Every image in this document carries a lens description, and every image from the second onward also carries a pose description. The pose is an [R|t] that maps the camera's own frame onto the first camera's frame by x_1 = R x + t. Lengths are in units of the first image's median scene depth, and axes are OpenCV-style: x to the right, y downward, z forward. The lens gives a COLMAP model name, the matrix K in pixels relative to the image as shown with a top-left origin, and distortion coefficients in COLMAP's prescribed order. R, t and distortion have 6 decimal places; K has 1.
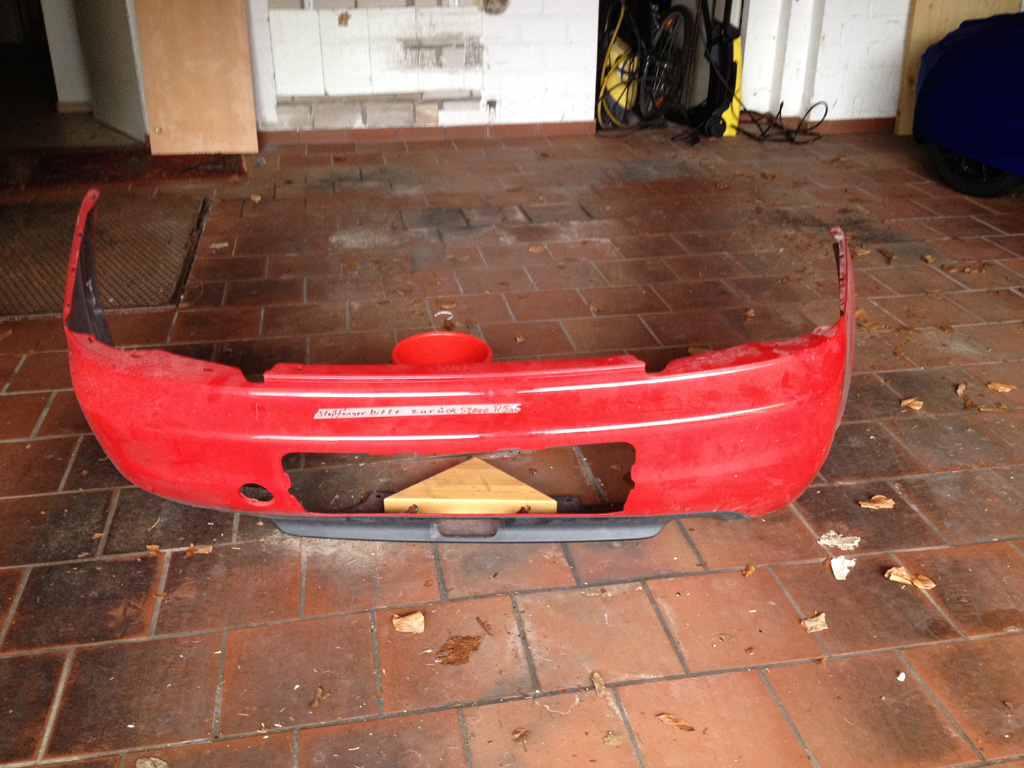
lens RADIAL K [[943.2, 0, 507.8], [0, 943.2, 388.8], [0, 0, 1]] dist [0.146292, -0.305305]
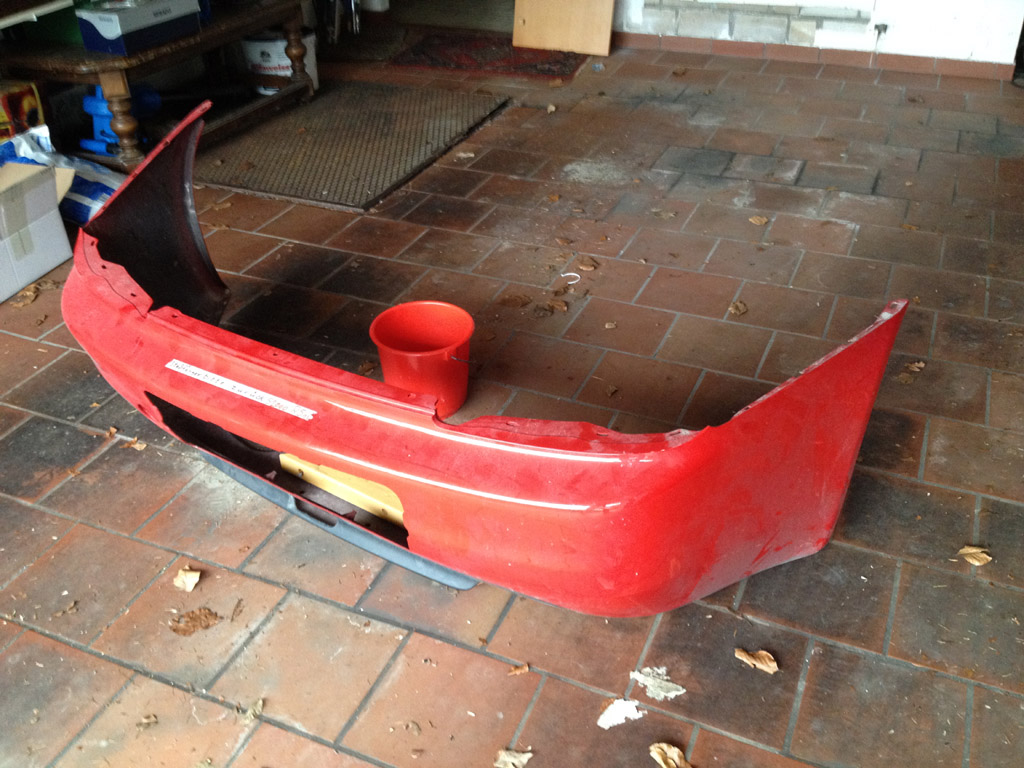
lens RADIAL K [[941.0, 0, 508.2], [0, 941.0, 388.4], [0, 0, 1]] dist [0.137009, -0.296029]
pose [[0.830243, 0.291759, -0.474945, 0.350242], [-0.229653, 0.955437, 0.185473, -0.129105], [0.507893, -0.044916, 0.860248, 0.154489]]
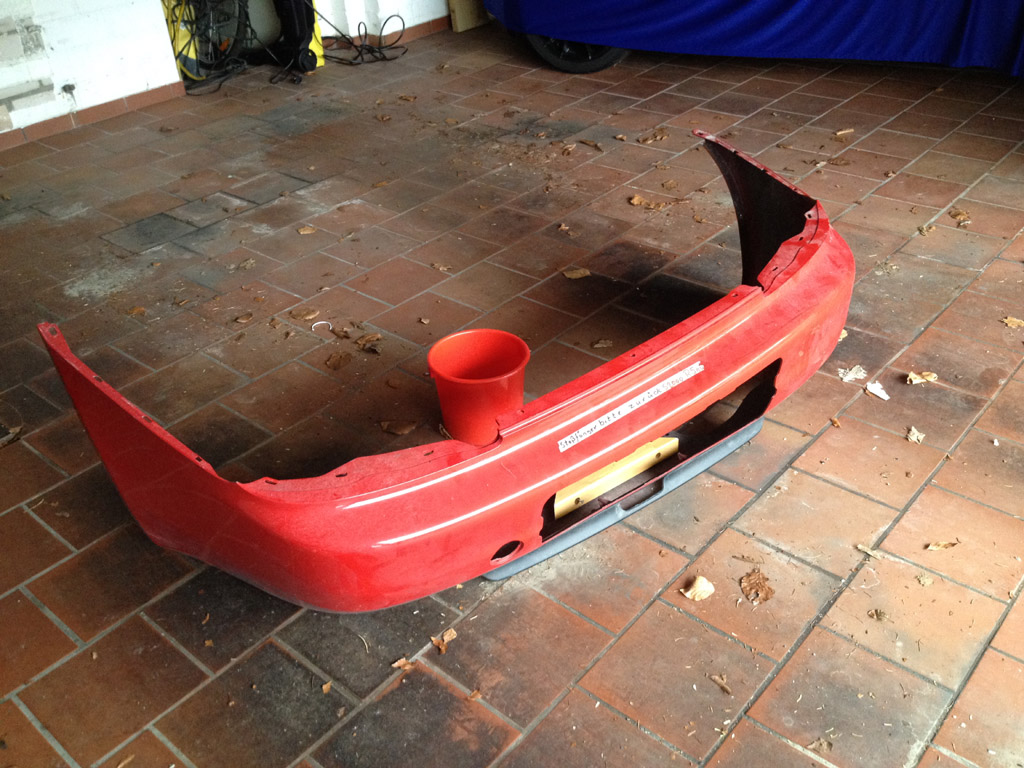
lens RADIAL K [[943.2, 0, 507.8], [0, 943.2, 388.8], [0, 0, 1]] dist [0.146292, -0.305305]
pose [[0.786900, -0.382130, 0.484526, -0.389622], [0.336108, 0.923913, 0.182801, -0.126881], [-0.517514, 0.019007, 0.855464, 0.106106]]
